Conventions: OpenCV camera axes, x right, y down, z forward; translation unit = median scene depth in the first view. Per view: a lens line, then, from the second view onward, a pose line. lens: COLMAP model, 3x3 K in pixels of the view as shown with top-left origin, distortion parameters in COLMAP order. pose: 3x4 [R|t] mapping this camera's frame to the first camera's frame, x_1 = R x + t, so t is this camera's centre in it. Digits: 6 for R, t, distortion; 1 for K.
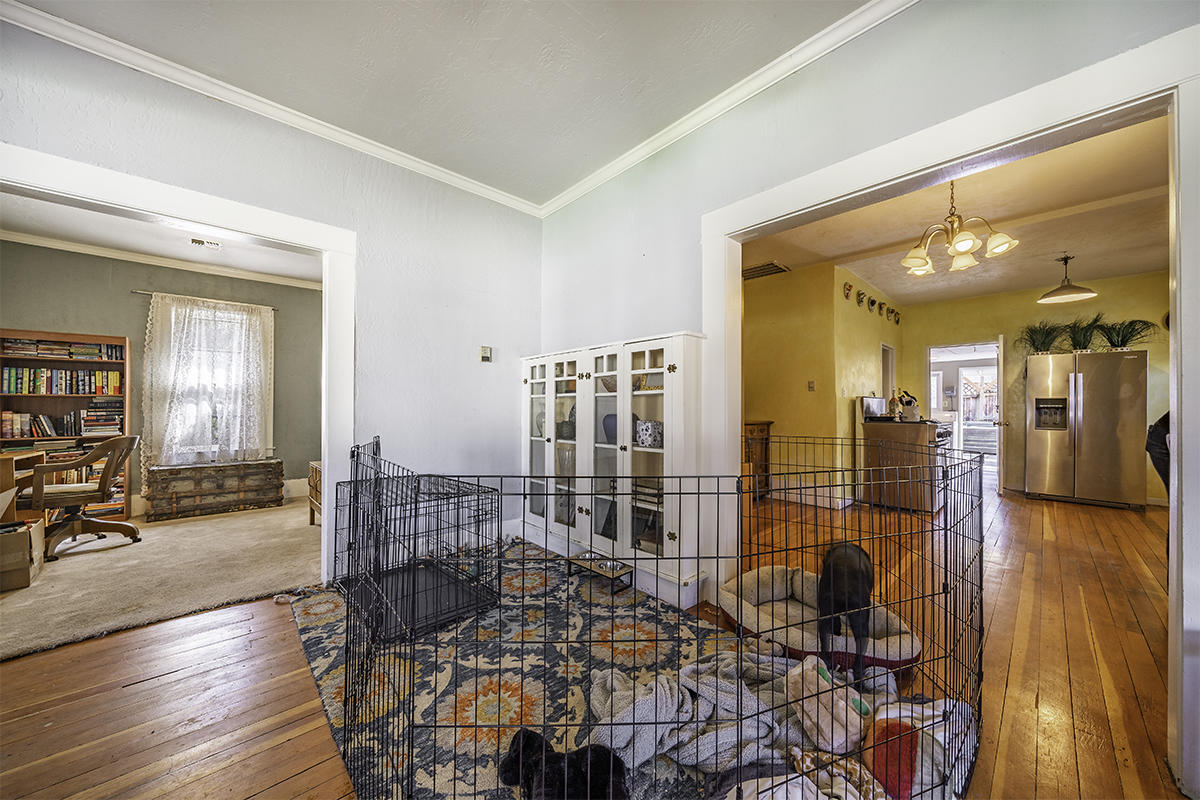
lens RADIAL K [[411.5, 0, 597.4], [0, 411.5, 405.8], [0, 0, 1]] dist [-0.000551, 0.000034]
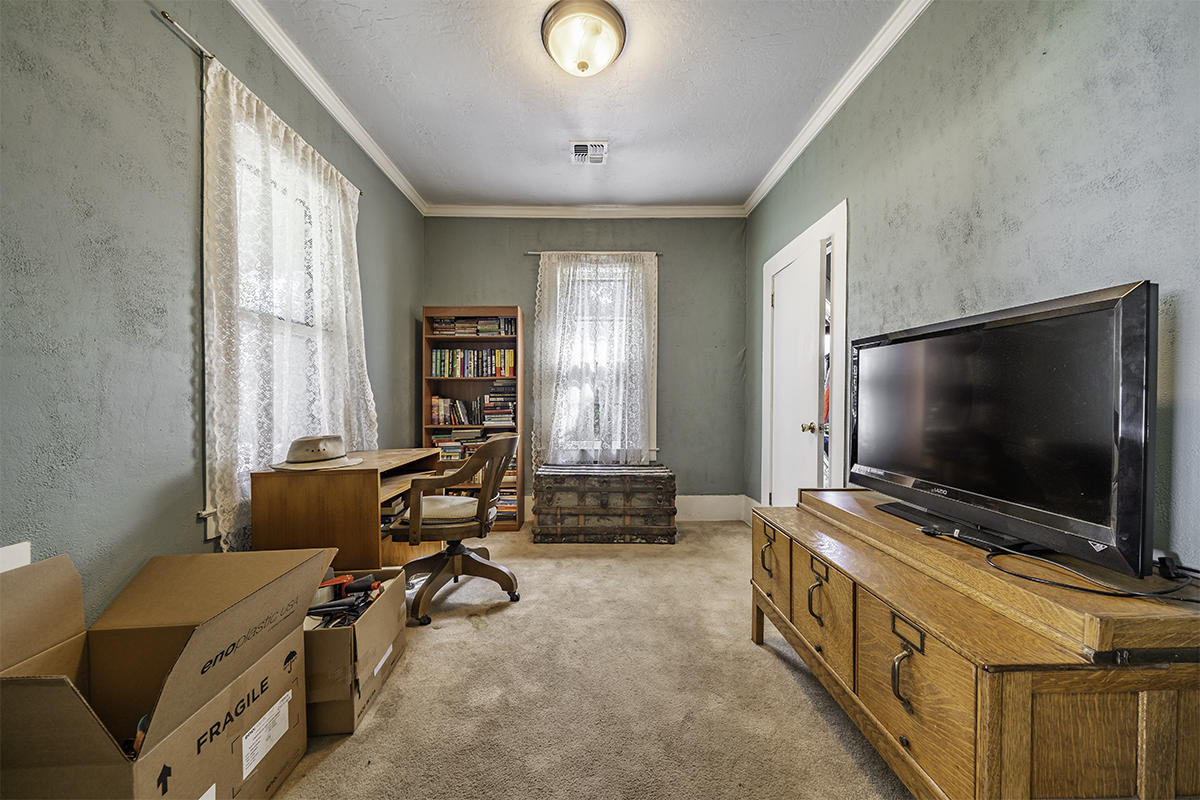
lens RADIAL K [[411.5, 0, 597.4], [0, 411.5, 405.8], [0, 0, 1]] dist [-0.000551, 0.000034]
pose [[0.747369, 0.022259, -0.664037, -0.477023], [-0.000101, 0.999442, 0.033388, 0.003551], [0.664410, -0.024886, 0.746954, 0.485051]]
